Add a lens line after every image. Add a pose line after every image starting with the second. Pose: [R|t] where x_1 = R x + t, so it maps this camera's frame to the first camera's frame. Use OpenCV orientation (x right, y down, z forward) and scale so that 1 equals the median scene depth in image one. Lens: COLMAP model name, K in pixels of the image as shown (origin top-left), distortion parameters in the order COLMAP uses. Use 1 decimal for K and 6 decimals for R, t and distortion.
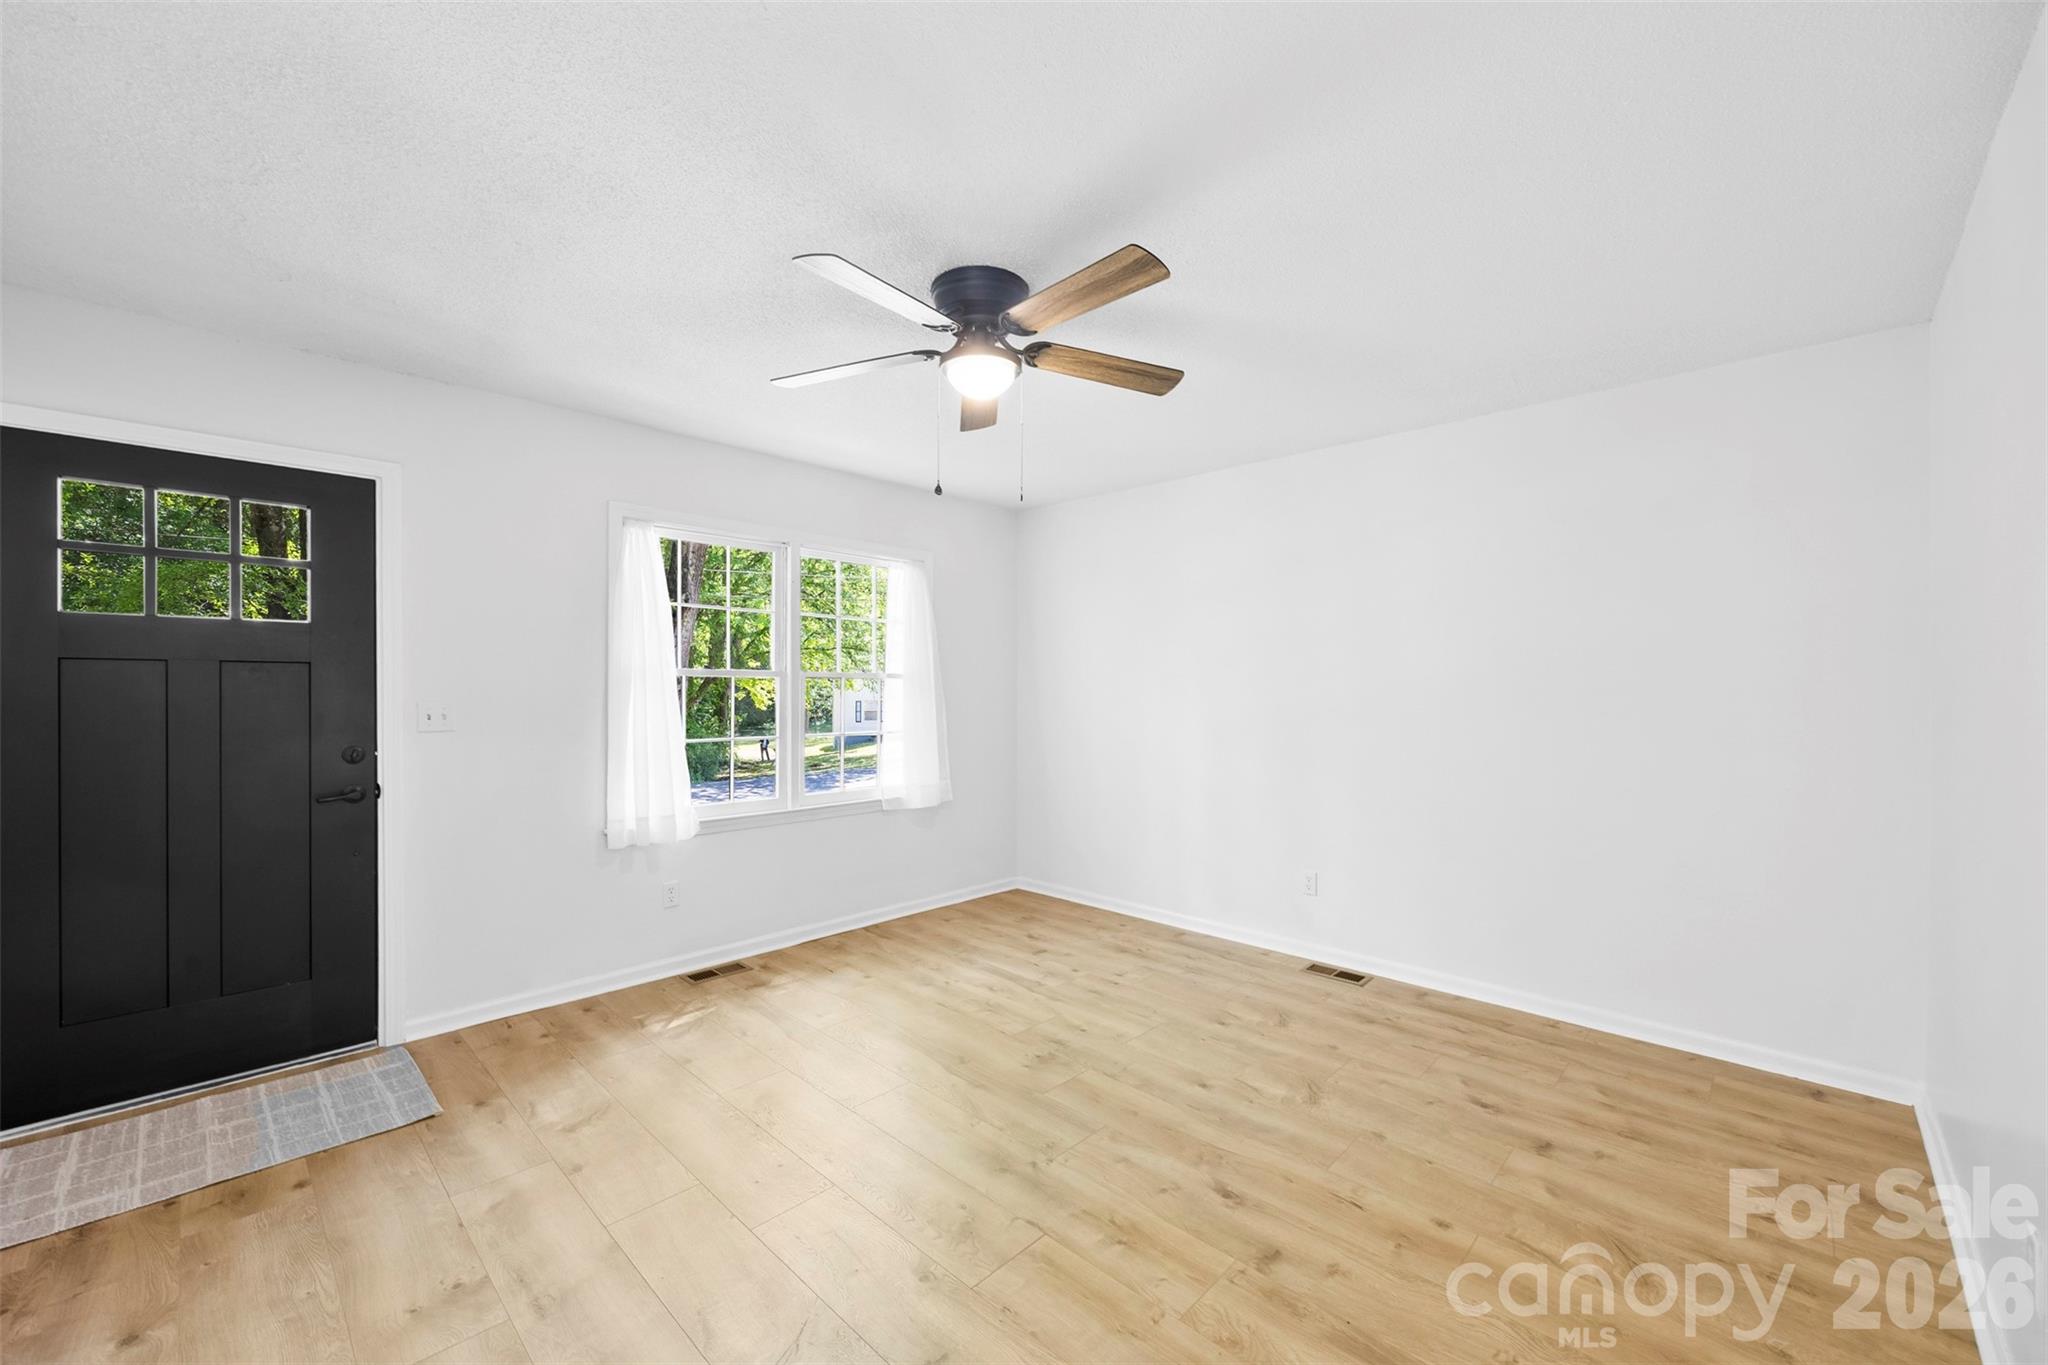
lens RADIAL K [[793.0, 0, 1016.3], [0, 793.0, 692.9], [0, 0, 1]] dist [-0.001635, -0.000747]
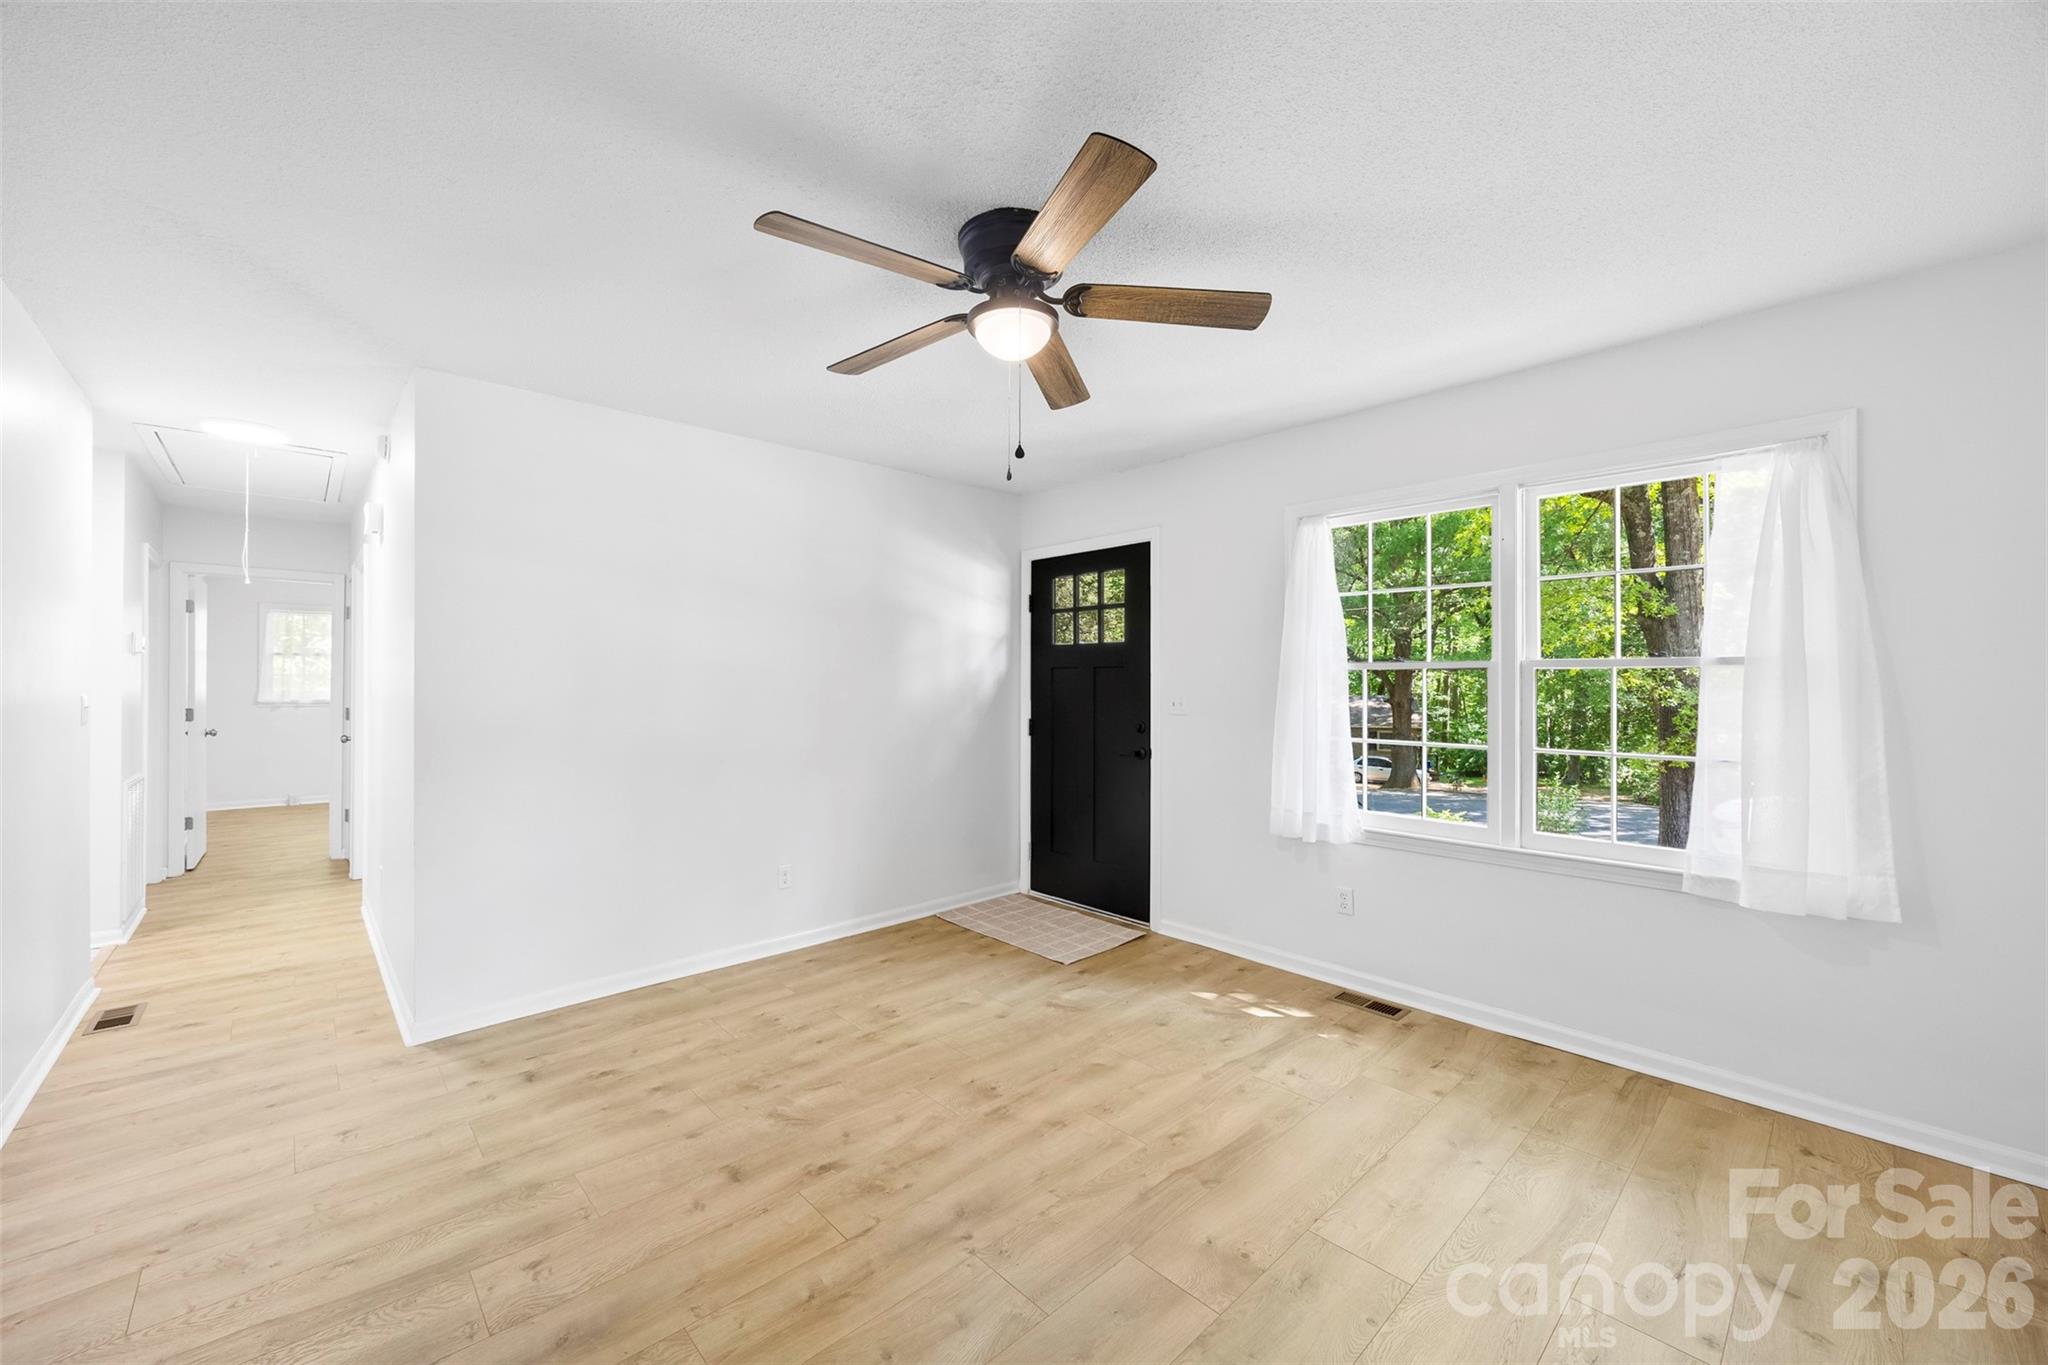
lens RADIAL K [[793.0, 0, 1029.8], [0, 793.0, 674.0], [0, 0, 1]] dist [-0.001635, -0.000747]
pose [[-0.036779, -0.011265, -0.999260, 0.567849], [-0.007950, 0.999908, -0.010980, -0.003832], [0.999292, 0.007541, -0.036865, 0.703907]]
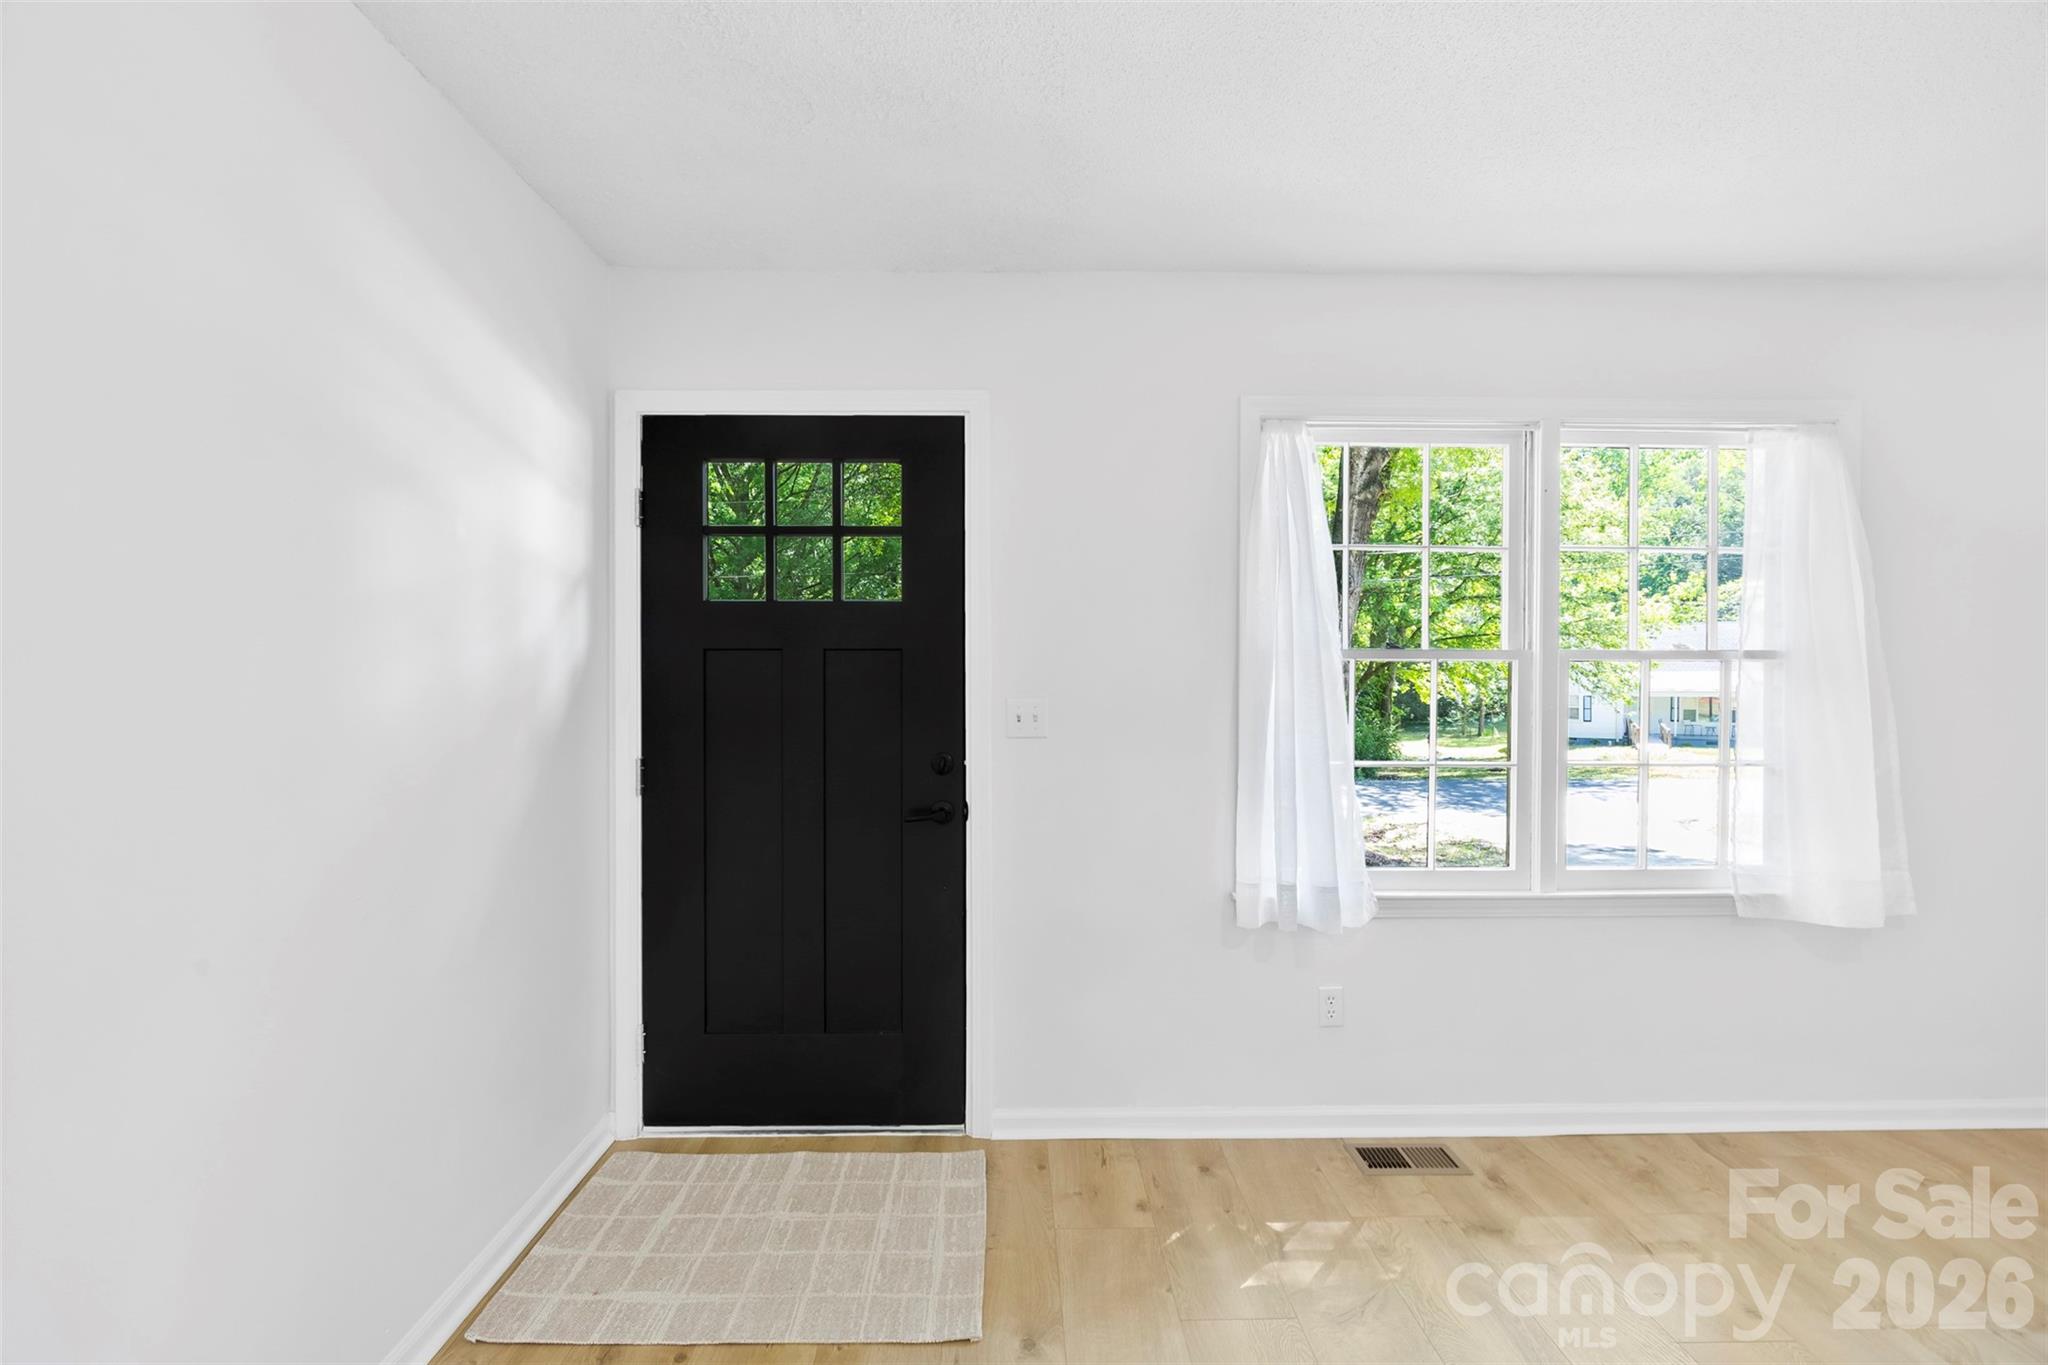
lens RADIAL K [[793.0, 0, 1024.5], [0, 793.0, 686.9], [0, 0, 1]] dist [-0.001635, -0.000747]
pose [[0.710934, 0.004273, -0.703246, -0.178056], [-0.002718, 0.999991, 0.003328, -0.001884], [0.703254, -0.000455, 0.710939, 0.407016]]
